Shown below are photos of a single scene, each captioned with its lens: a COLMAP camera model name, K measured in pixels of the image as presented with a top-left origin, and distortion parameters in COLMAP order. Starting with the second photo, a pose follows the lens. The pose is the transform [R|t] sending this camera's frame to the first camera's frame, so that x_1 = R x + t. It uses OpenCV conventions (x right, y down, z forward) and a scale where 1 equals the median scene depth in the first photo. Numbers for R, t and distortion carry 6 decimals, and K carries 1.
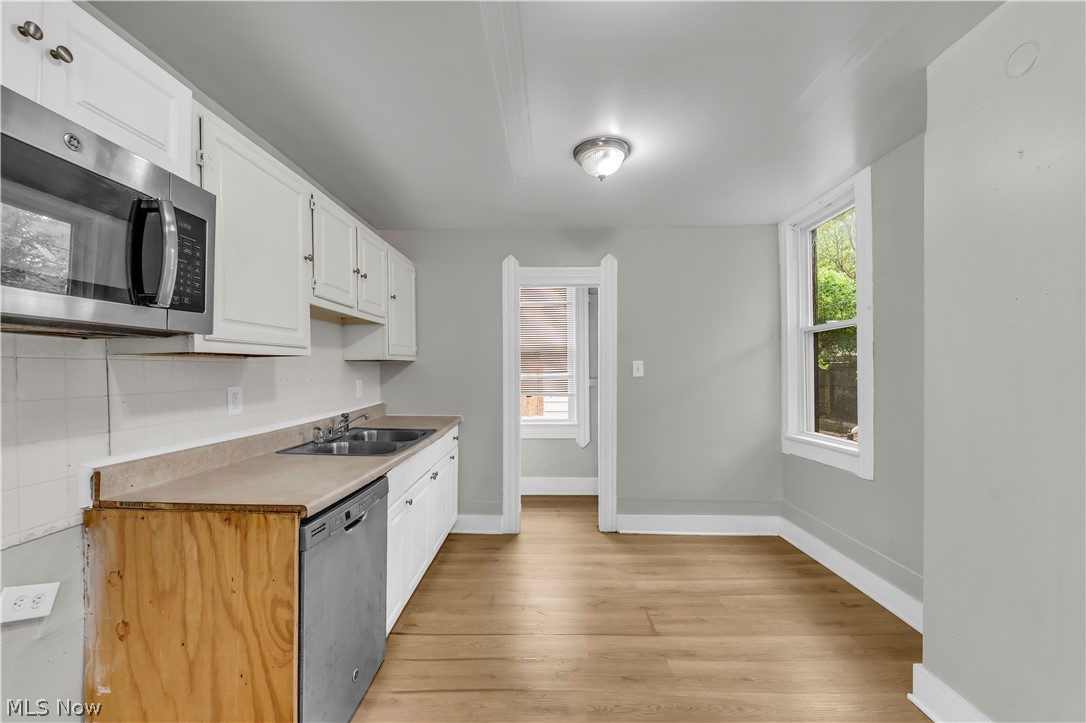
lens RADIAL K [[437.0, 0, 529.5], [0, 437.0, 368.6], [0, 0, 1]] dist [-0.002531, -0.000500]
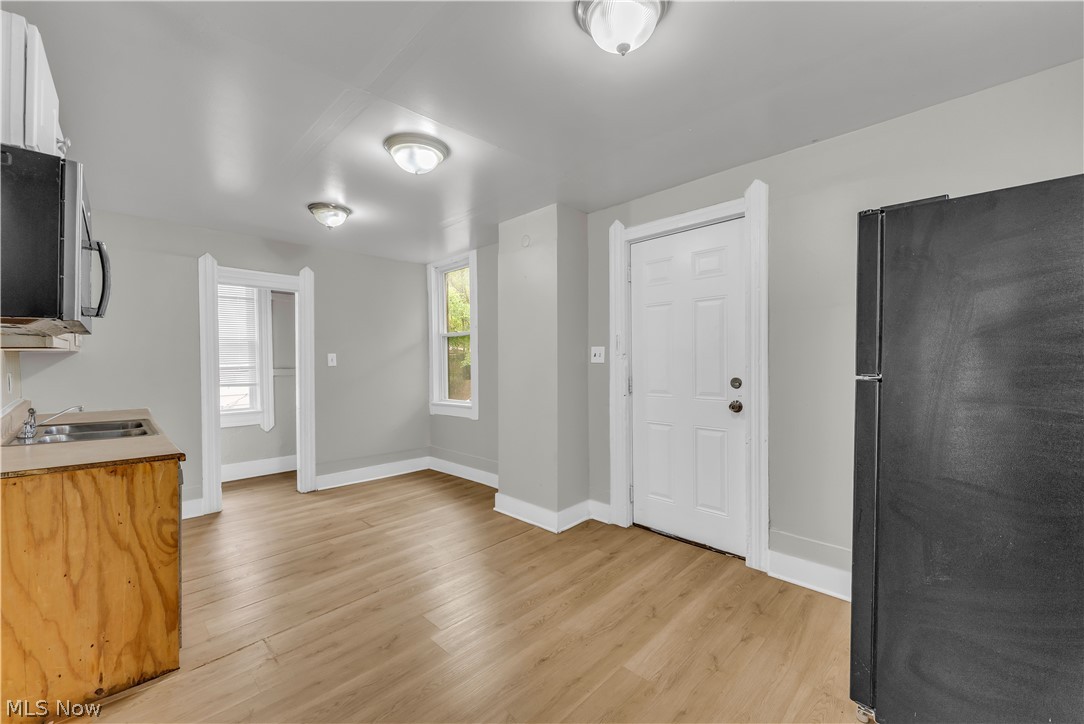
lens RADIAL K [[430.6, 0, 542.0], [0, 430.6, 362.0], [0, 0, 1]] dist [-0.000124, -0.000015]
pose [[0.673118, -0.006105, 0.739510, -0.456905], [0.002483, 0.999979, 0.005996, 0.000251], [-0.739531, -0.002199, 0.673119, -0.517918]]
